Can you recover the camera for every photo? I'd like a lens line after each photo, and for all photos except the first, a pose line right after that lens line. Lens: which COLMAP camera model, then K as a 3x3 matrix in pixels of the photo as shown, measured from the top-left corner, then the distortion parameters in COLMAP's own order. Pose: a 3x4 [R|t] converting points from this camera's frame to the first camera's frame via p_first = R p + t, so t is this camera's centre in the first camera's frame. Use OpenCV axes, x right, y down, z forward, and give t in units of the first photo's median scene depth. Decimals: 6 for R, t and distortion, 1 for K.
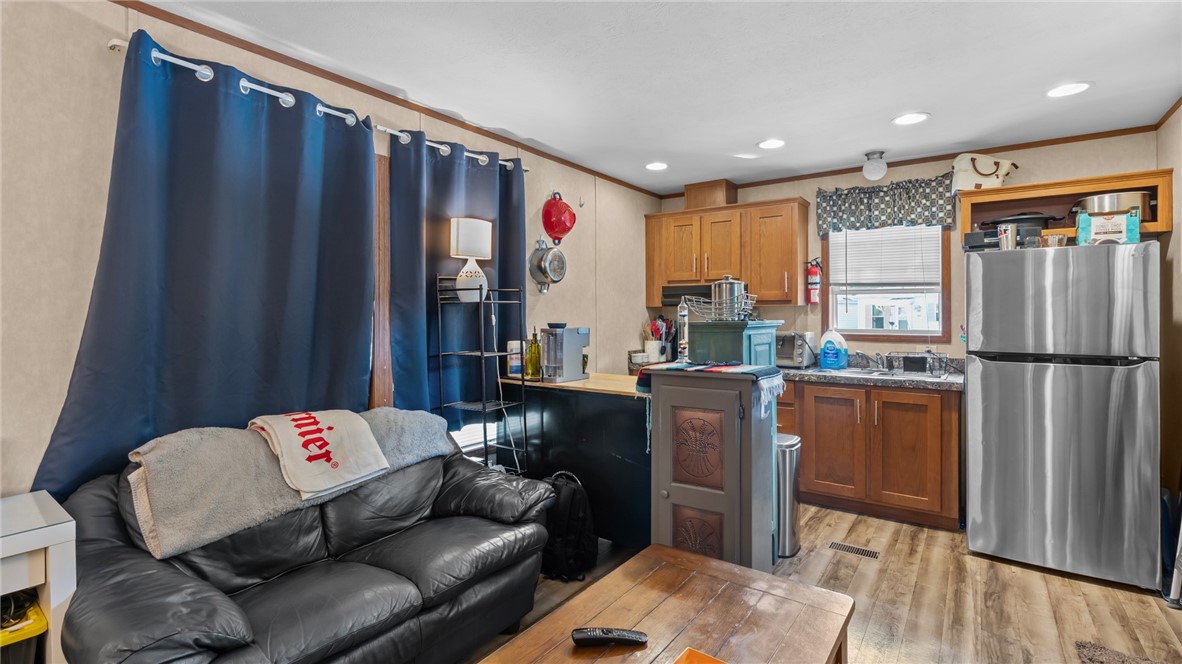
lens RADIAL K [[540.8, 0, 587.8], [0, 540.8, 309.7], [0, 0, 1]] dist [-0.008264, 0.003484]
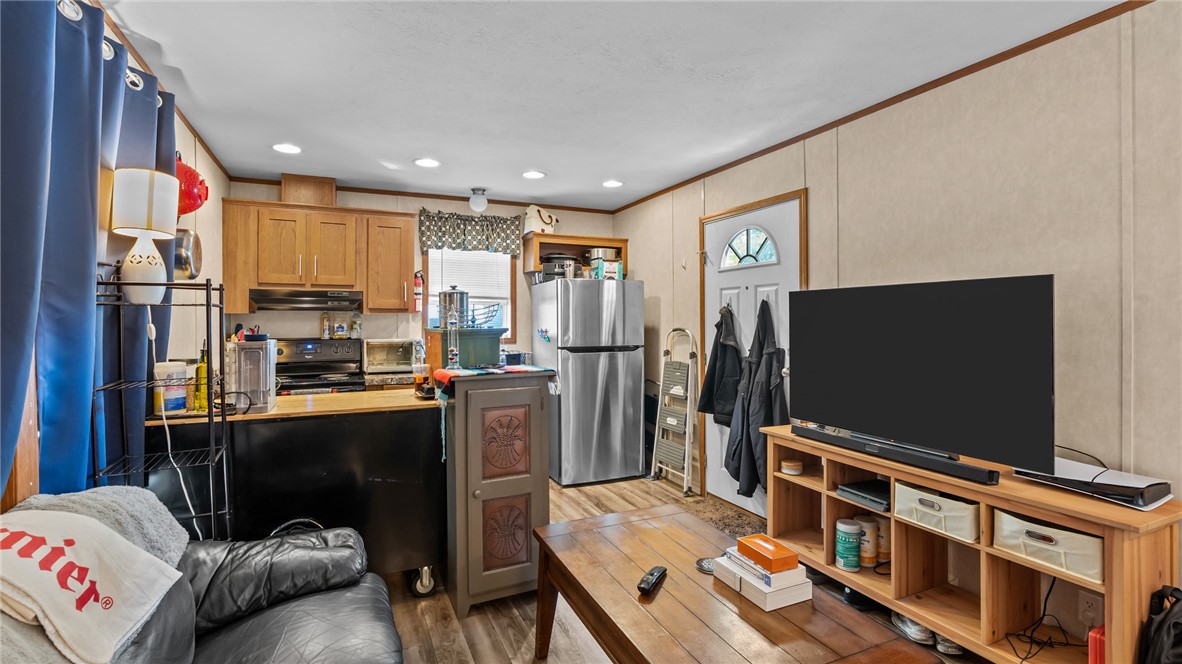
lens RADIAL K [[540.8, 0, 587.9], [0, 540.8, 320.4], [0, 0, 1]] dist [-0.008264, 0.003484]
pose [[0.491501, -0.000157, 0.870877, -0.406524], [-0.003728, 0.999990, 0.002284, 0.001497], [-0.870869, -0.004369, 0.491495, 0.184305]]
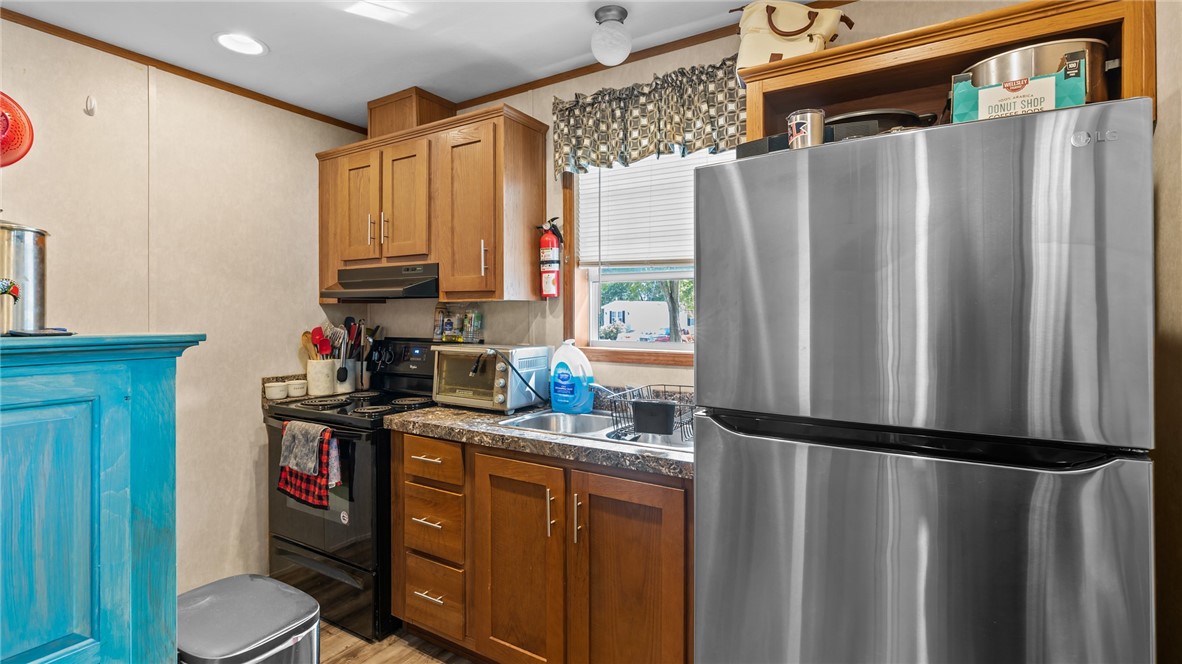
lens RADIAL K [[540.8, 0, 586.7], [0, 540.8, 308.2], [0, 0, 1]] dist [-0.008264, 0.003484]
pose [[0.997450, 0.001138, 0.071358, 0.468562], [-0.000808, 0.999989, -0.004644, 0.003482], [-0.071362, 0.004575, 0.997440, 0.470110]]
